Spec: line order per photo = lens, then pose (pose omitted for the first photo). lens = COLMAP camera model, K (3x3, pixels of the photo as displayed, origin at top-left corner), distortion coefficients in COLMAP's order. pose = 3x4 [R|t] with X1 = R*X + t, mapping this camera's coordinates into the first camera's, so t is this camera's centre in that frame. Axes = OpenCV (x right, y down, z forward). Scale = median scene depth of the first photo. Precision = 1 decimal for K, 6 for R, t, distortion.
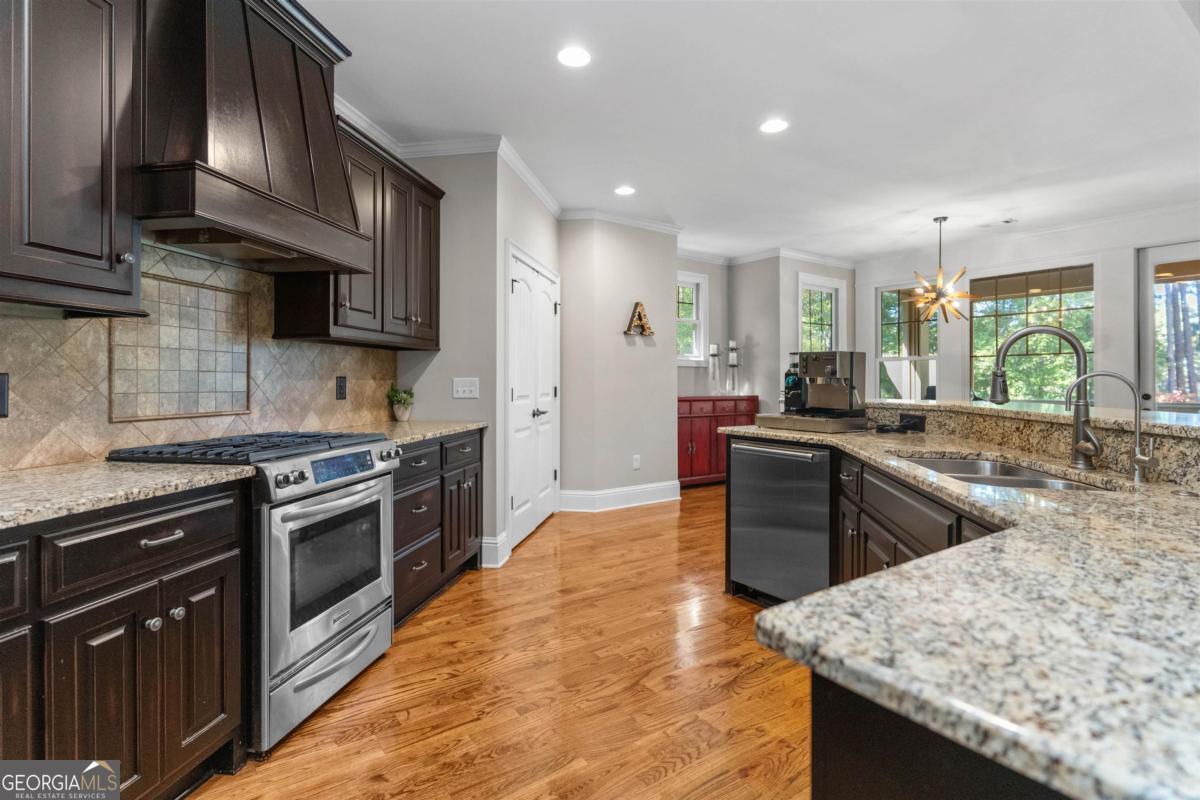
lens RADIAL K [[576.6, 0, 600.6], [0, 576.6, 373.4], [0, 0, 1]] dist [-0.002884, -0.000131]
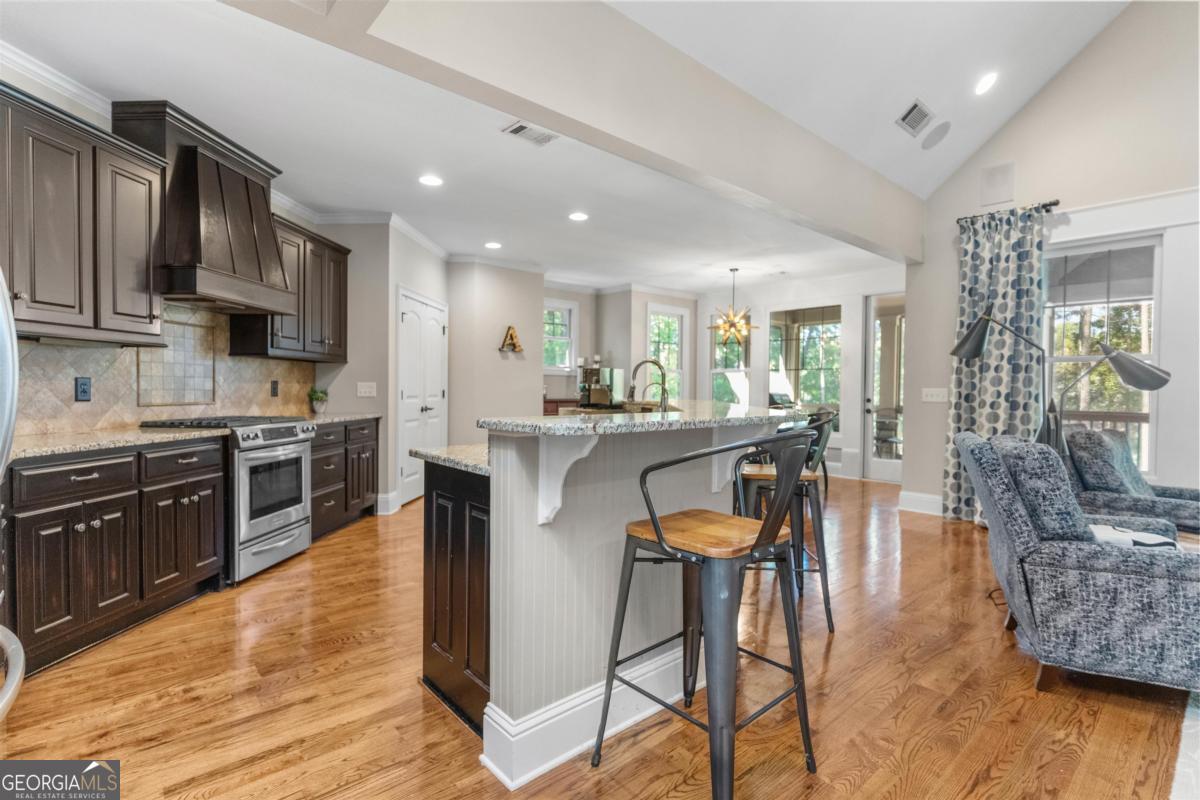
lens RADIAL K [[566.5, 0, 597.6], [0, 566.5, 393.6], [0, 0, 1]] dist [0.000058, 0.000207]
pose [[0.993800, 0.007661, 0.110919, 0.241325], [-0.010355, 0.999665, 0.023736, -0.005513], [-0.110700, -0.024737, 0.993546, -0.611055]]
